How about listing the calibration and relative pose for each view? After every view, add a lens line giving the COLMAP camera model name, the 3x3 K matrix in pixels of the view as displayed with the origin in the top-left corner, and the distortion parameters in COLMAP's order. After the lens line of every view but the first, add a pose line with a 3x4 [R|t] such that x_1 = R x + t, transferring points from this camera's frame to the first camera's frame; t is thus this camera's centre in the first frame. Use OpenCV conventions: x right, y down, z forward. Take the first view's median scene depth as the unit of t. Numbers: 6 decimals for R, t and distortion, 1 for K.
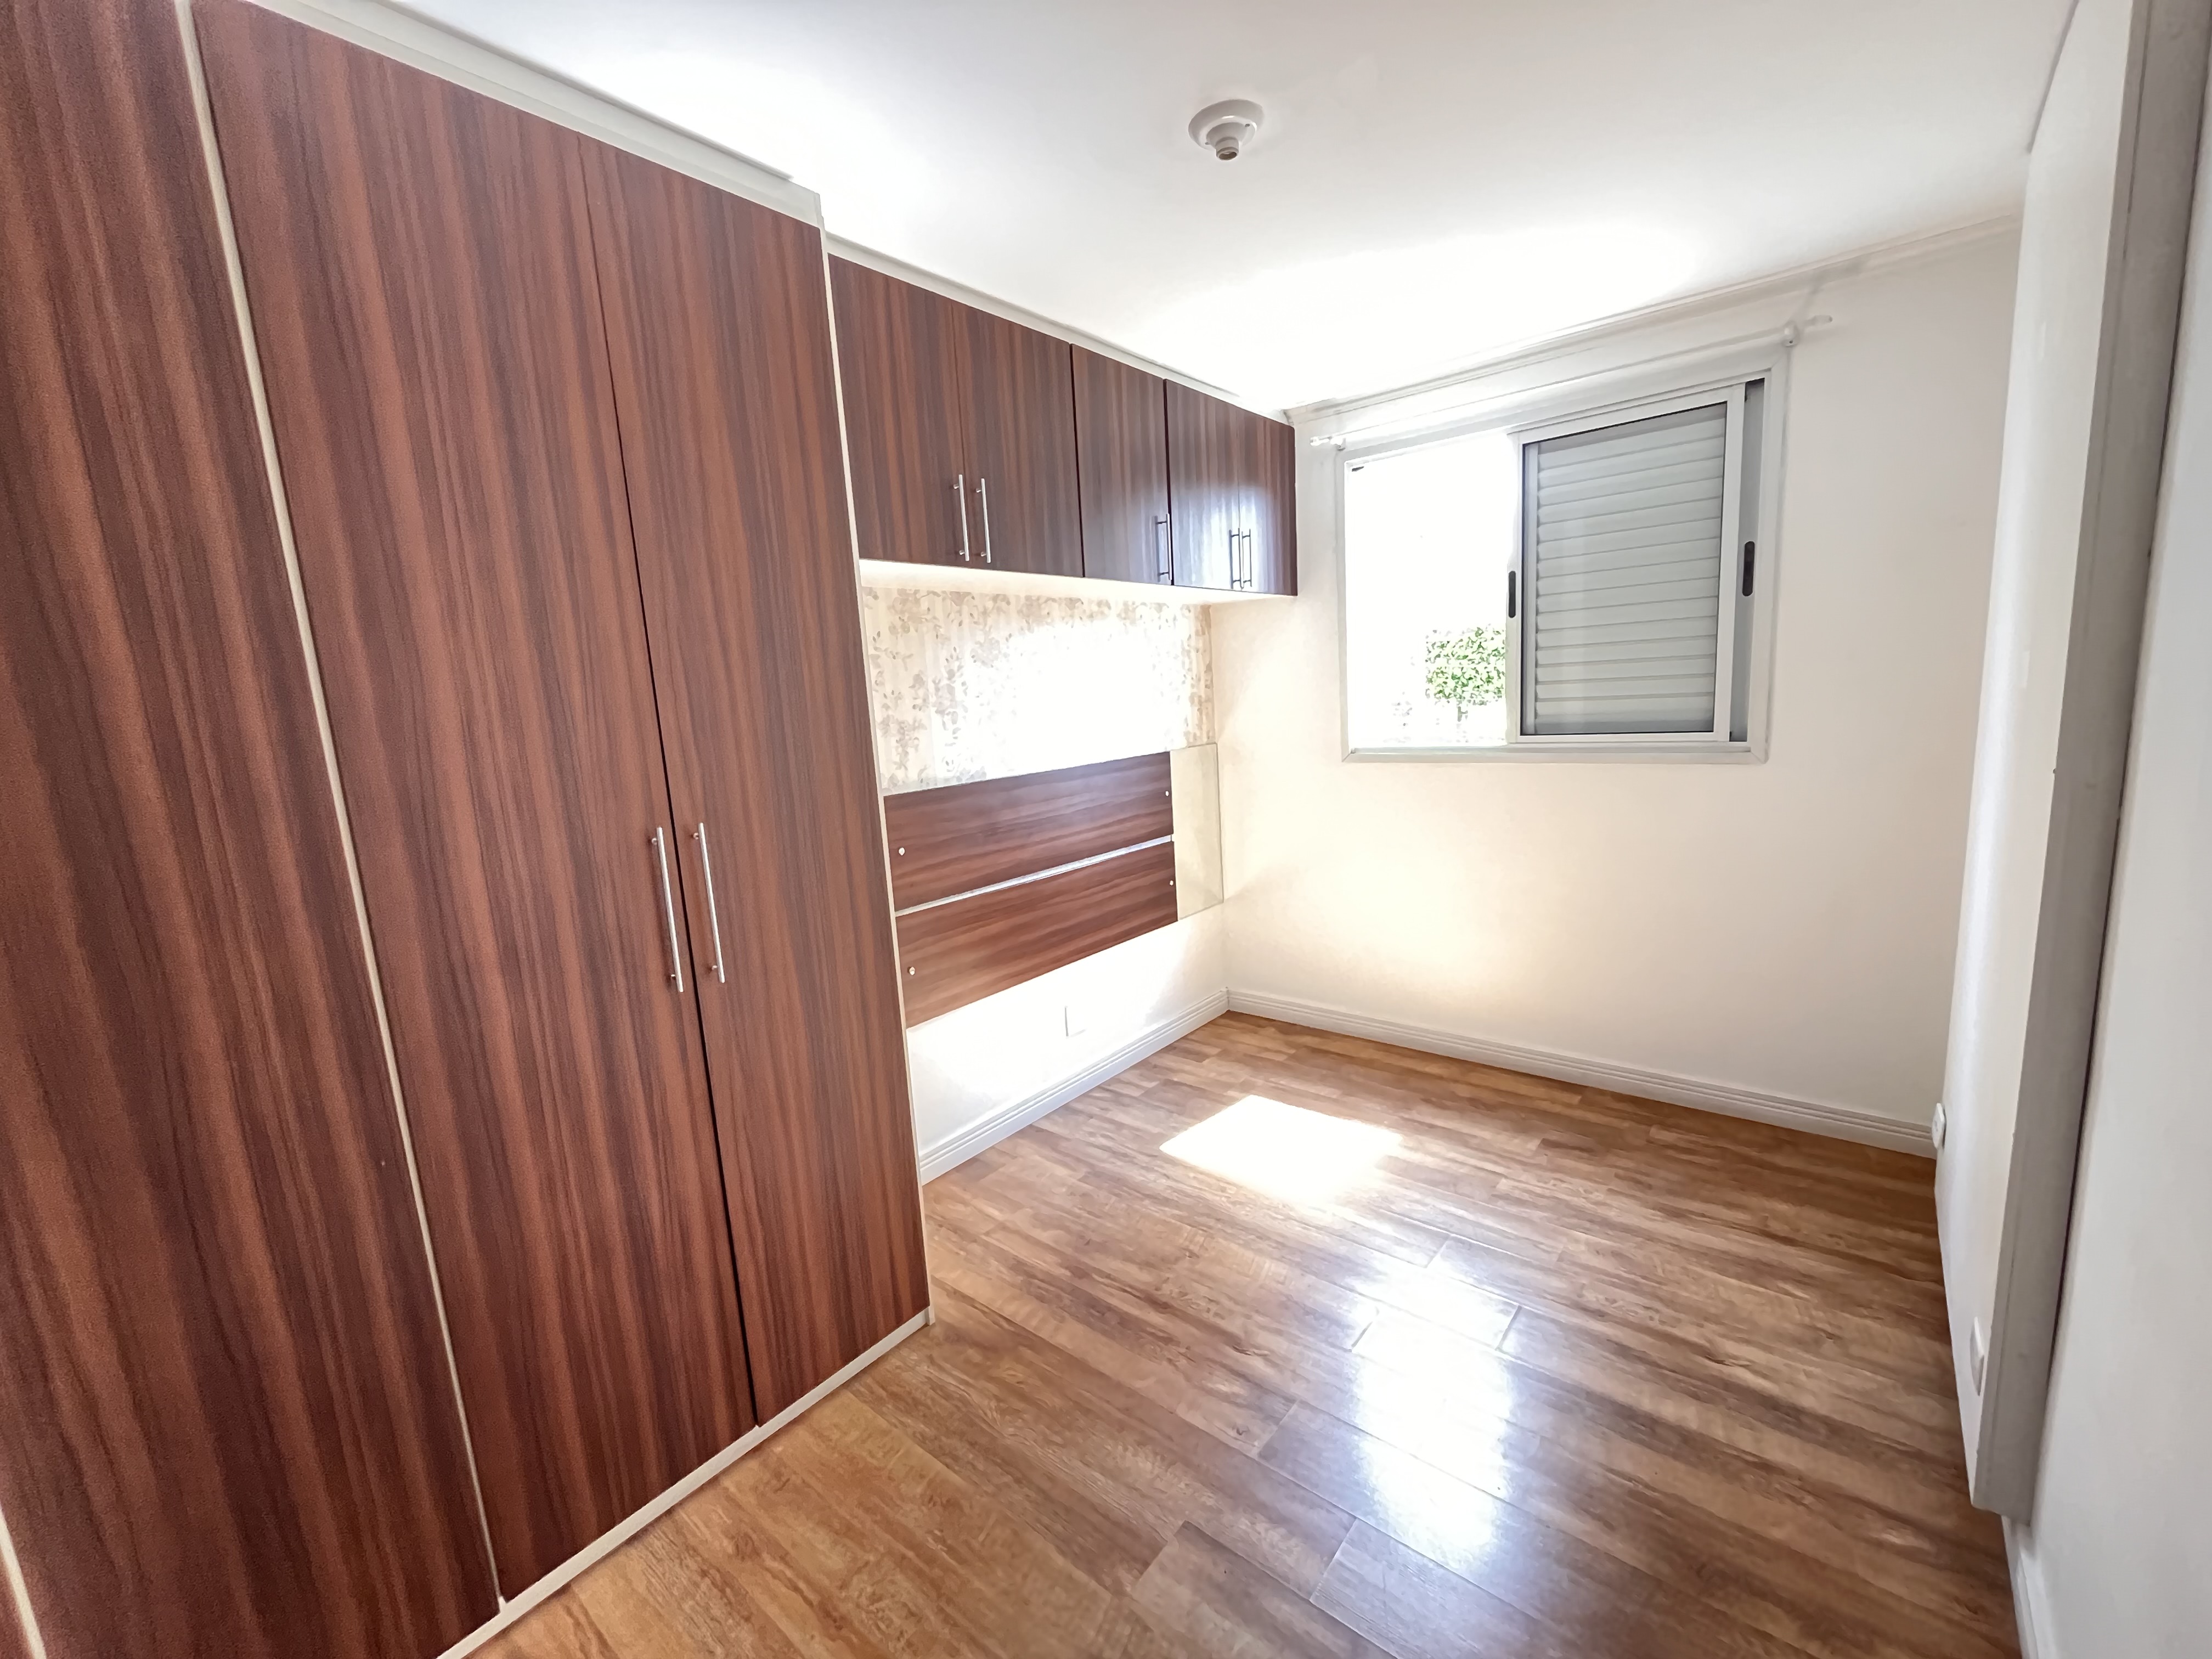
lens RADIAL K [[899.5, 0, 1099.0], [0, 899.5, 834.6], [0, 0, 1]] dist [-0.000774, -0.000326]
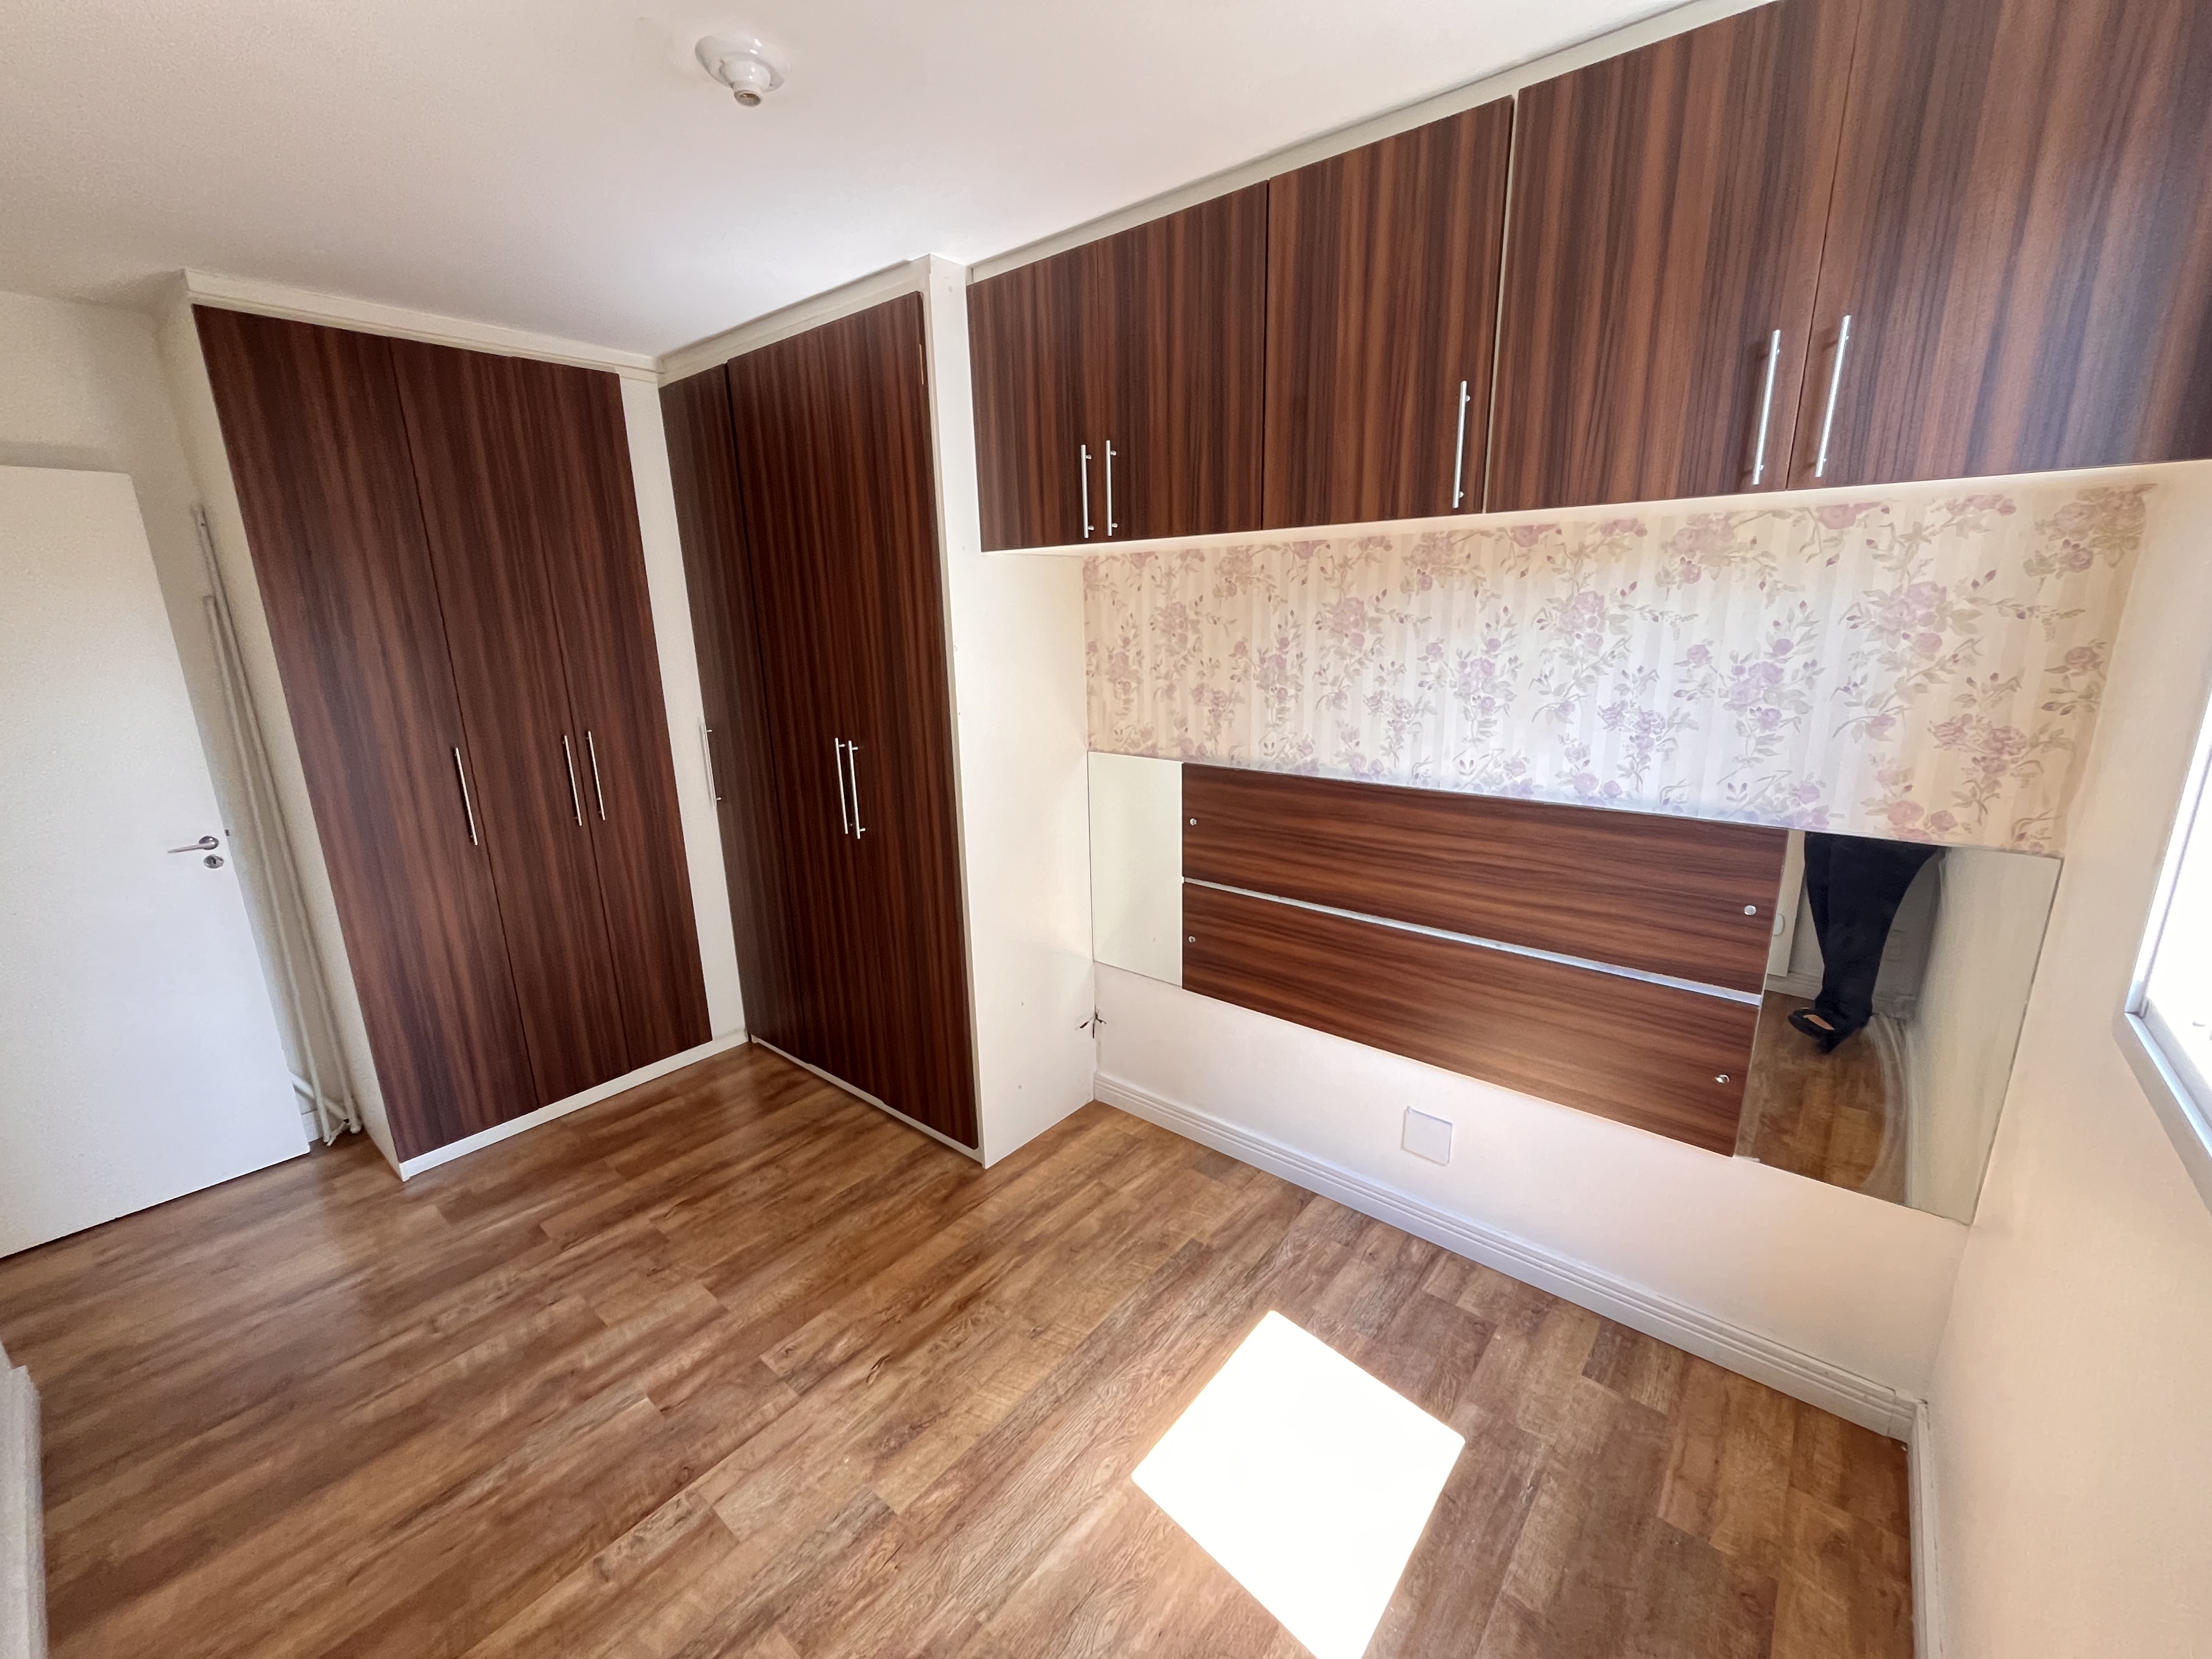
lens RADIAL K [[899.5, 0, 1111.3], [0, 899.5, 833.5], [0, 0, 1]] dist [-0.000774, -0.000326]
pose [[0.008751, 0.301055, -0.953567, 0.702108], [-0.139194, 0.944686, 0.296974, -0.242023], [0.990226, 0.130132, 0.050172, 0.835951]]
